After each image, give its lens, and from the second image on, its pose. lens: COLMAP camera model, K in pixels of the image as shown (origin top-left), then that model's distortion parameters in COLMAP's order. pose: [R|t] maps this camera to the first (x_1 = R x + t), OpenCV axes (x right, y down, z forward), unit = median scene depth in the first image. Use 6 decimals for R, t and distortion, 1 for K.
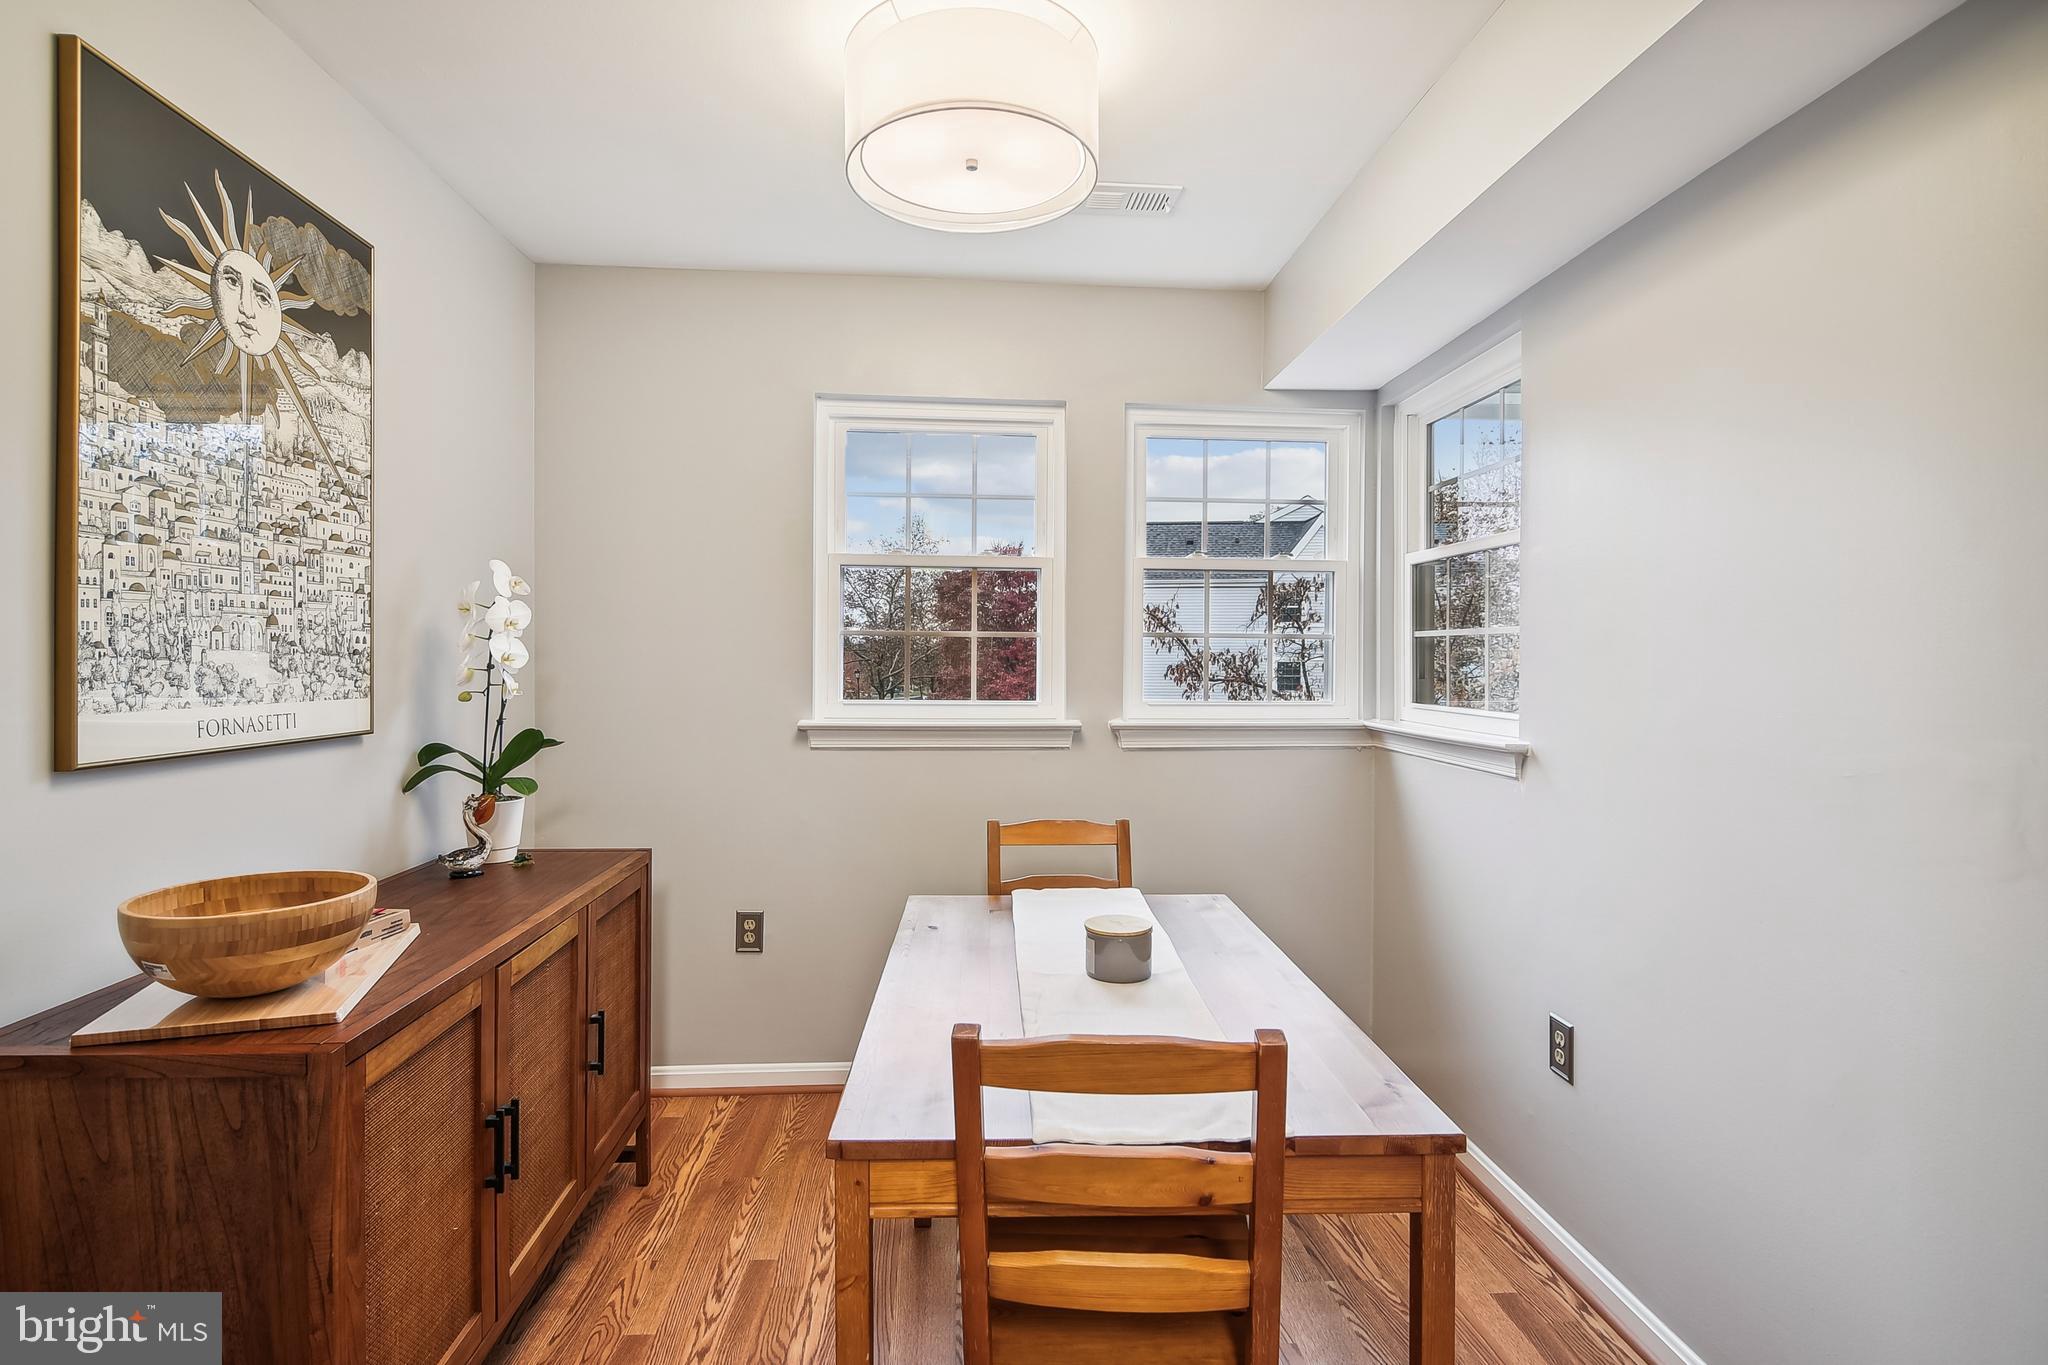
lens RADIAL K [[1006.7, 0, 1014.8], [0, 1006.7, 658.7], [0, 0, 1]] dist [0.012144, -0.012209]
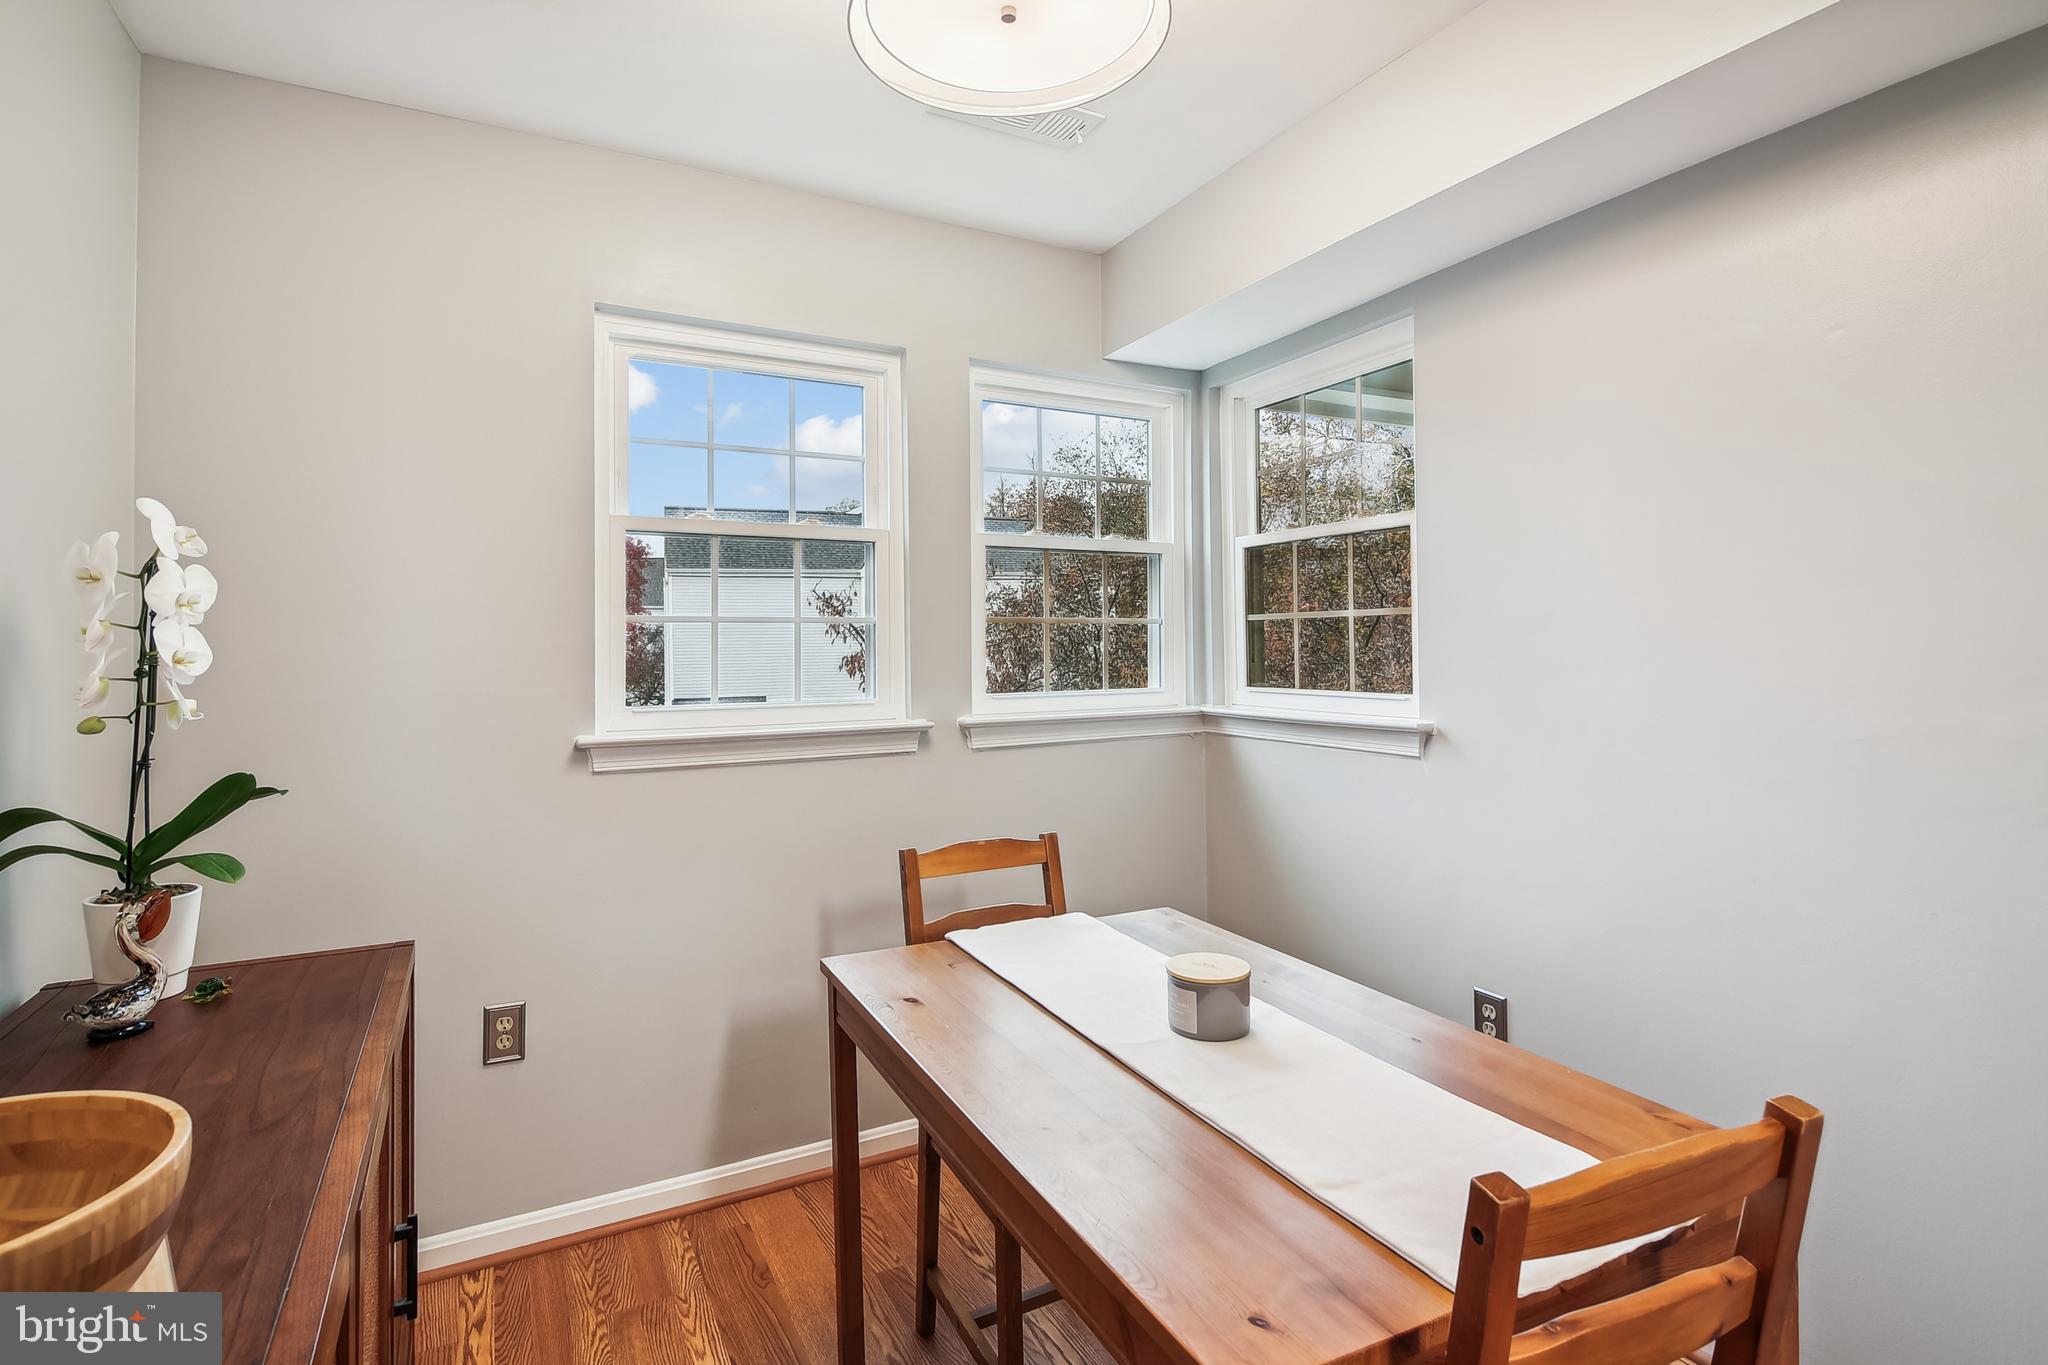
lens RADIAL K [[1015.9, 0, 1013.8], [0, 1015.9, 622.8], [0, 0, 1]] dist [0.001474, -0.000735]
pose [[0.914828, -0.006598, 0.403791, -0.316794], [0.017692, 0.999561, -0.023750, 0.001297], [-0.403457, 0.028871, 0.914543, 0.255648]]
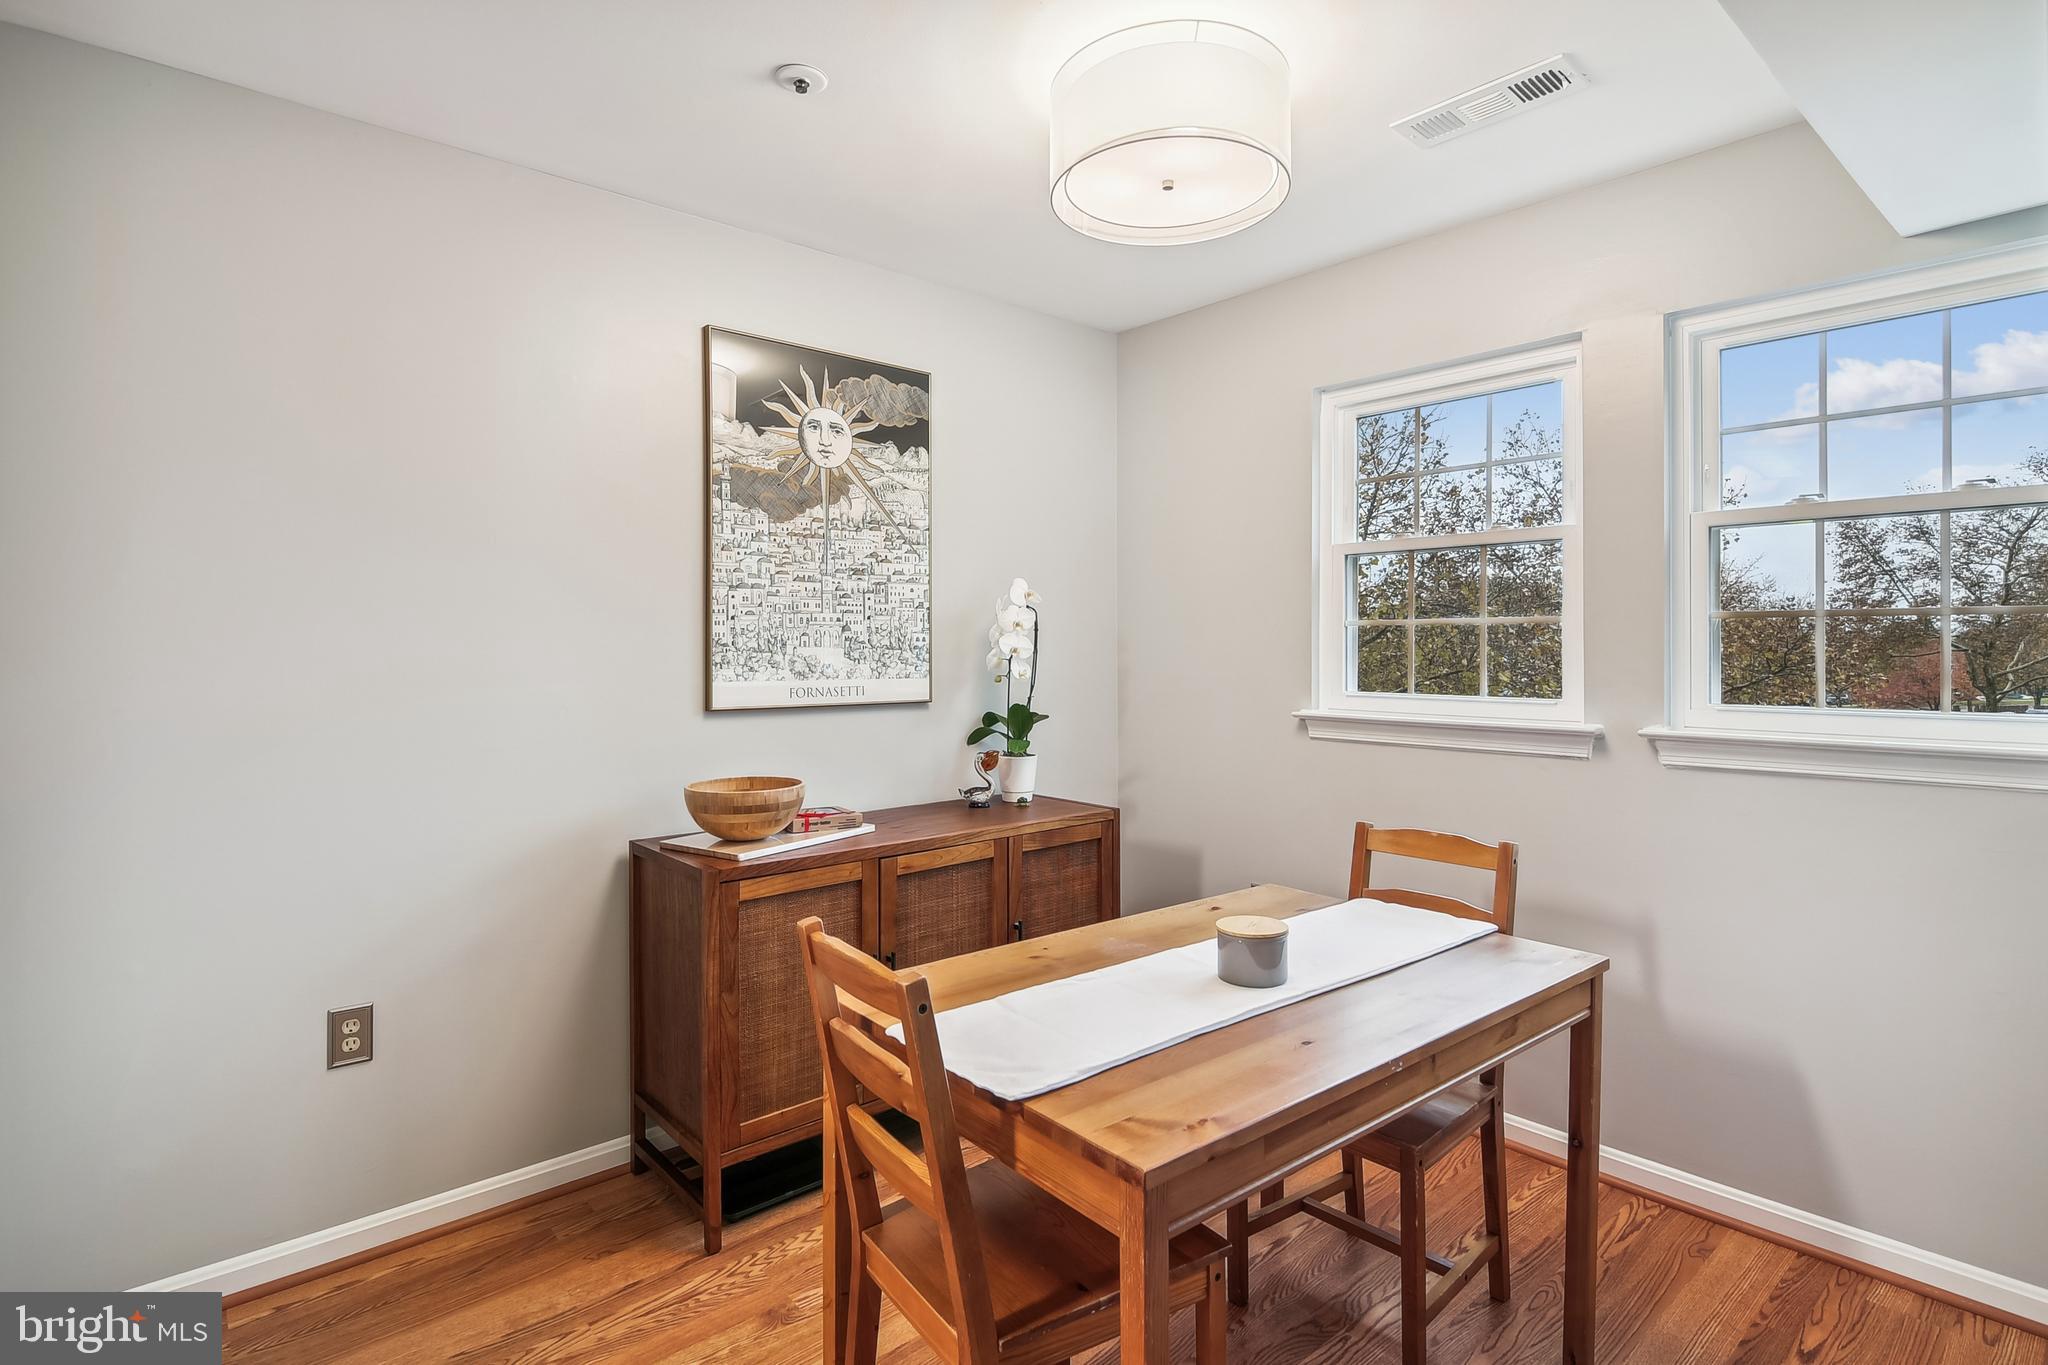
lens RADIAL K [[1006.7, 0, 1014.8], [0, 1006.7, 658.7], [0, 0, 1]] dist [0.012144, -0.012209]
pose [[0.602491, 0.002952, -0.798121, 0.622615], [0.004136, 0.999968, 0.006820, 0.000846], [0.798115, -0.007410, 0.602459, 0.205078]]
